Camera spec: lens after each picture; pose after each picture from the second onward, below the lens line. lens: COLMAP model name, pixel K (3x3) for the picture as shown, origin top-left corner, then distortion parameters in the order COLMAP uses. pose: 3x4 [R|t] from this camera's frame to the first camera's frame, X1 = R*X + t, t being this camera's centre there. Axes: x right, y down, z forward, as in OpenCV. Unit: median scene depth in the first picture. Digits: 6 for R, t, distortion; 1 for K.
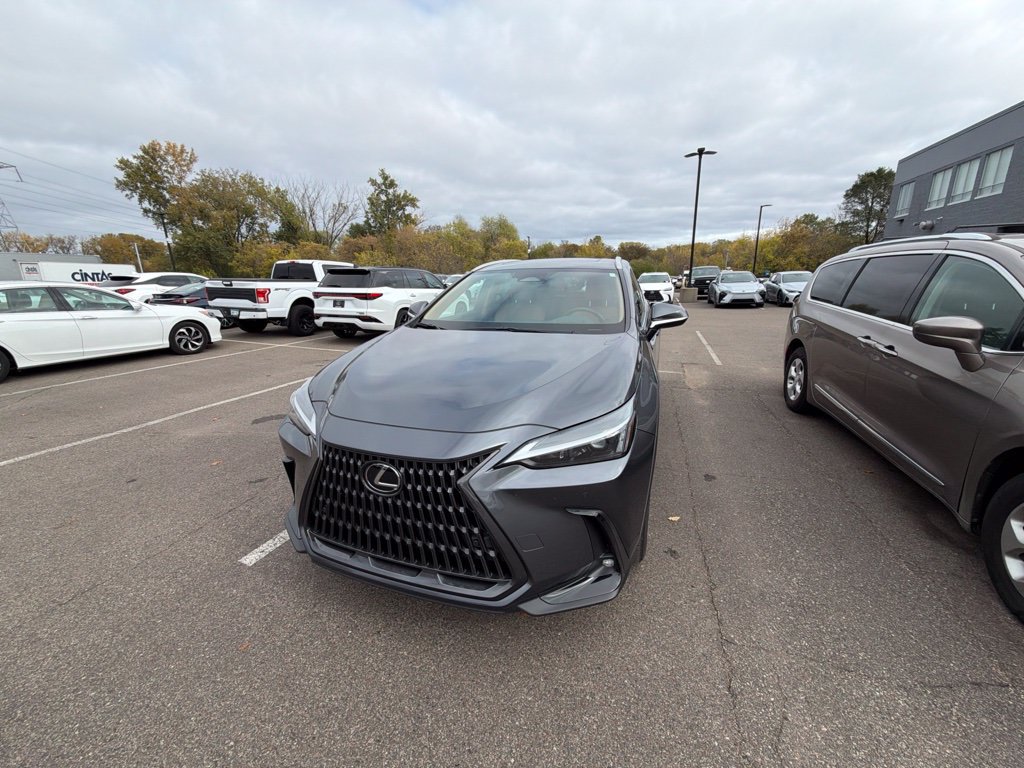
lens RADIAL K [[407.4, 0, 511.3], [0, 407.4, 383.8], [0, 0, 1]] dist [-0.000109, -0.000054]
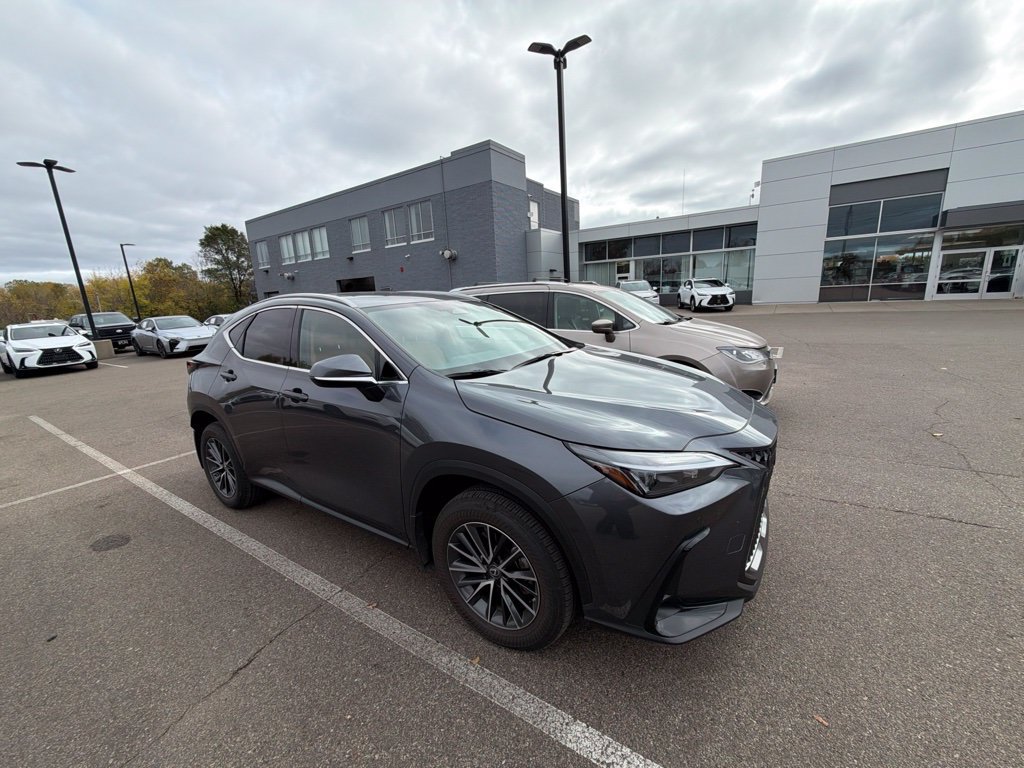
lens RADIAL K [[407.4, 0, 512.4], [0, 407.4, 383.0], [0, 0, 1]] dist [-0.000109, -0.000054]
pose [[0.238072, -0.196154, 0.951234, -0.137550], [0.295475, 0.947599, 0.121454, -0.029545], [-0.925212, 0.252151, 0.283555, 0.109486]]
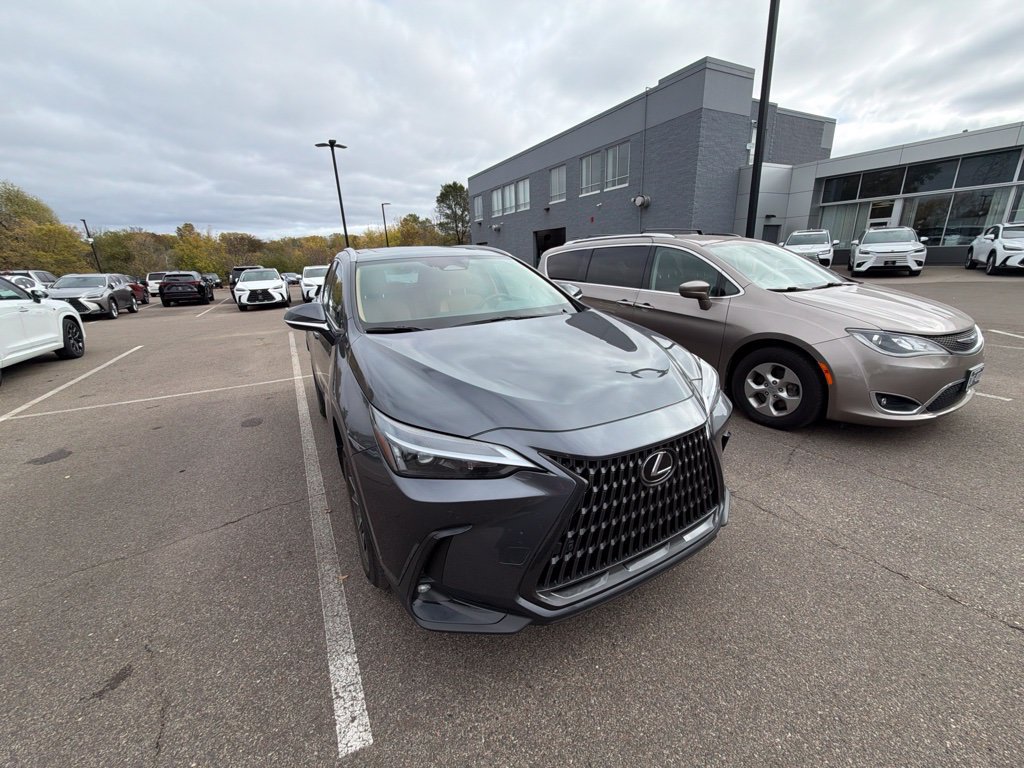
lens RADIAL K [[407.4, 0, 511.9], [0, 407.4, 383.7], [0, 0, 1]] dist [-0.000109, -0.000054]
pose [[0.663851, -0.228577, 0.712077, -0.097206], [0.218346, 0.969901, 0.107780, -0.011491], [-0.715281, 0.083929, 0.693779, 0.045471]]
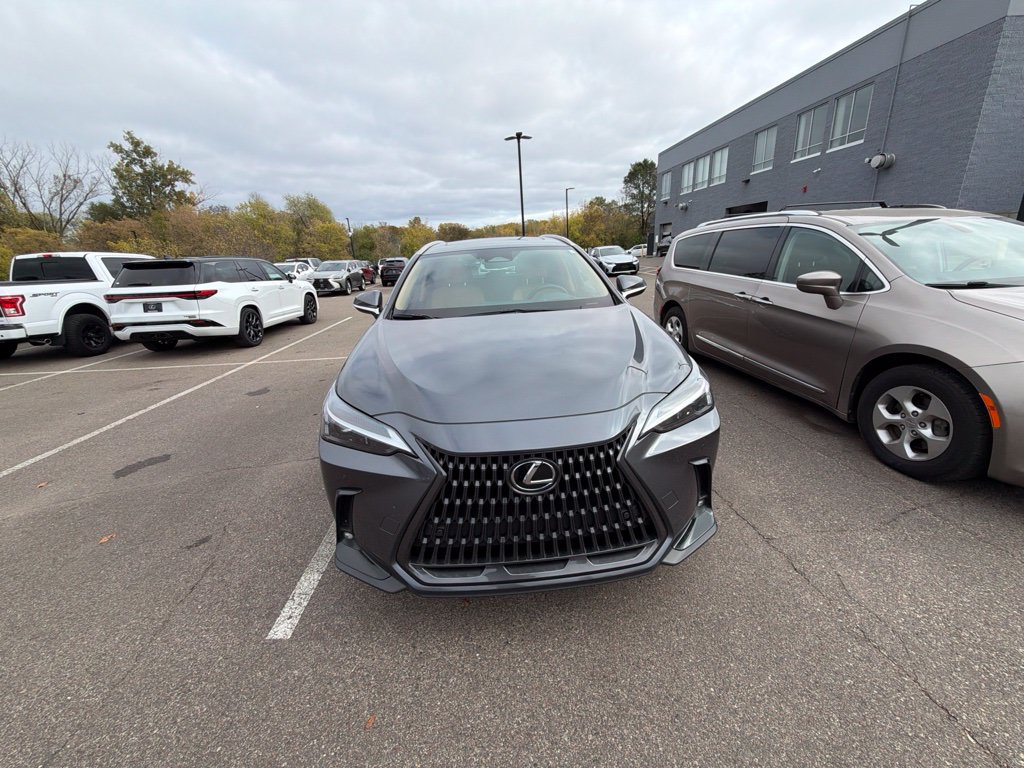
lens RADIAL K [[407.4, 0, 512.4], [0, 407.4, 384.1], [0, 0, 1]] dist [-0.000109, -0.000054]
pose [[0.914779, -0.159408, 0.371171, -0.054789], [0.144161, 0.987169, 0.068668, -0.003844], [-0.377355, -0.009307, 0.926022, 0.012905]]
